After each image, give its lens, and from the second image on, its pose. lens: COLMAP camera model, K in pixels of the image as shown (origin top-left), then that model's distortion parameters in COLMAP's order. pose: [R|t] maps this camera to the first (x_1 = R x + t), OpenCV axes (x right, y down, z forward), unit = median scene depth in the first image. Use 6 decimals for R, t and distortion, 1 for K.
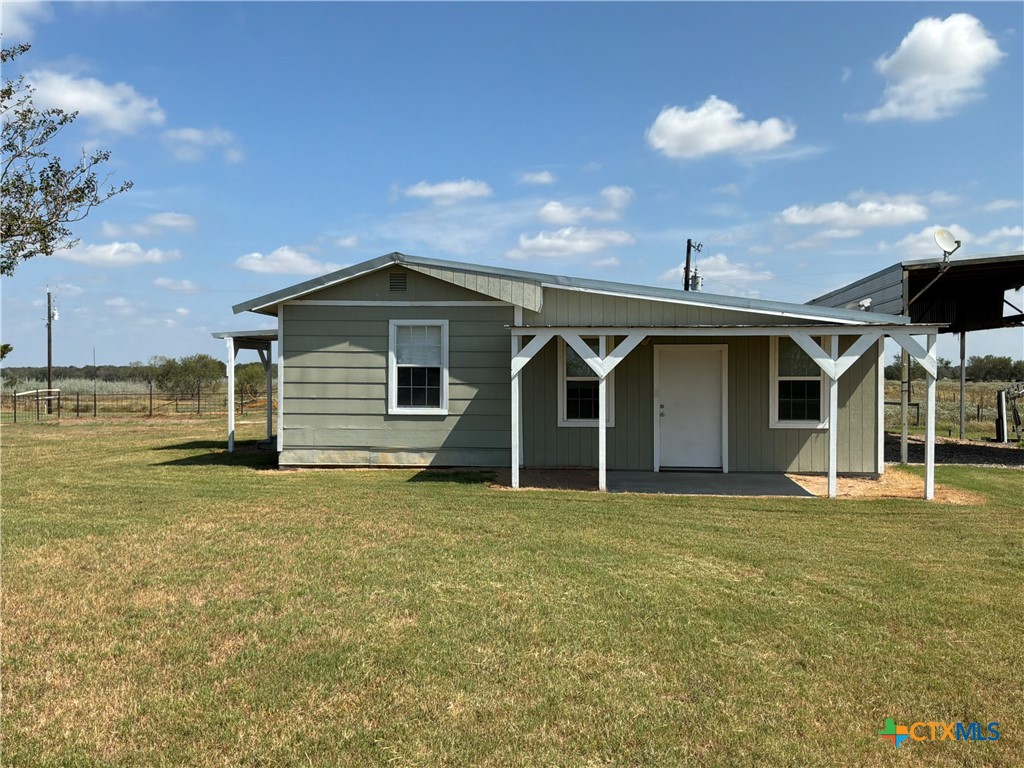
lens RADIAL K [[894.7, 0, 512.7], [0, 894.7, 382.2], [0, 0, 1]] dist [0.130854, -0.274293]
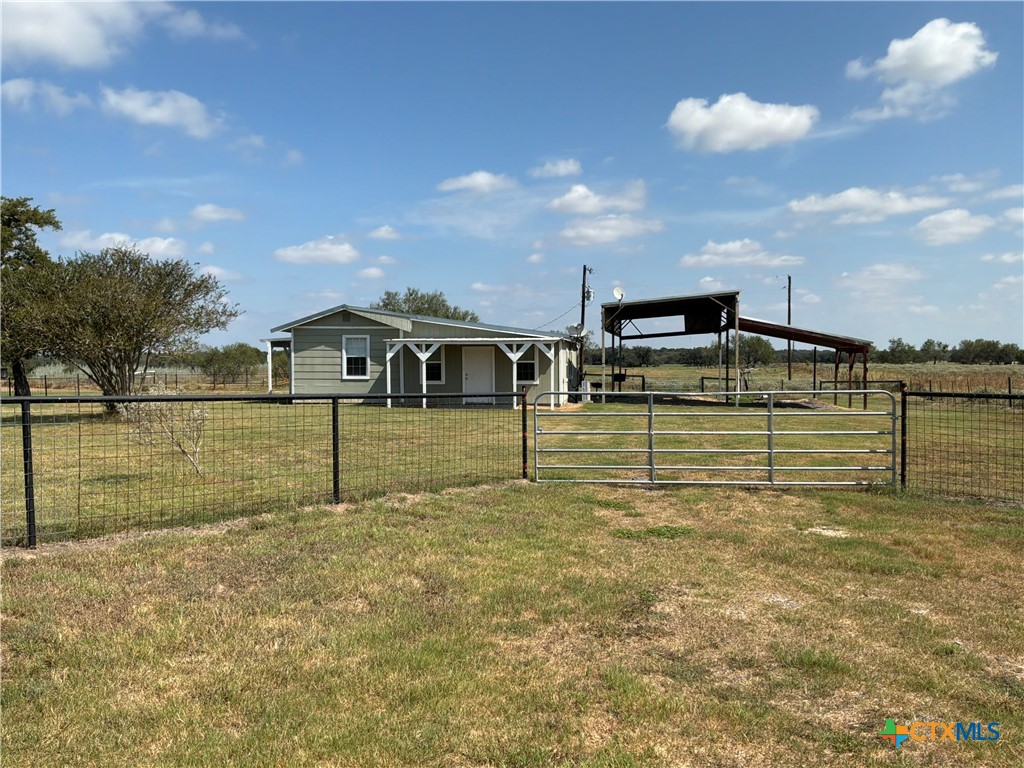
lens RADIAL K [[894.7, 0, 511.0], [0, 894.7, 387.8], [0, 0, 1]] dist [0.130854, -0.274293]
pose [[0.999305, -0.003247, -0.037128, 0.344876], [0.004091, 0.999734, 0.022677, 0.009533], [0.037044, -0.022813, 0.999053, -1.137737]]
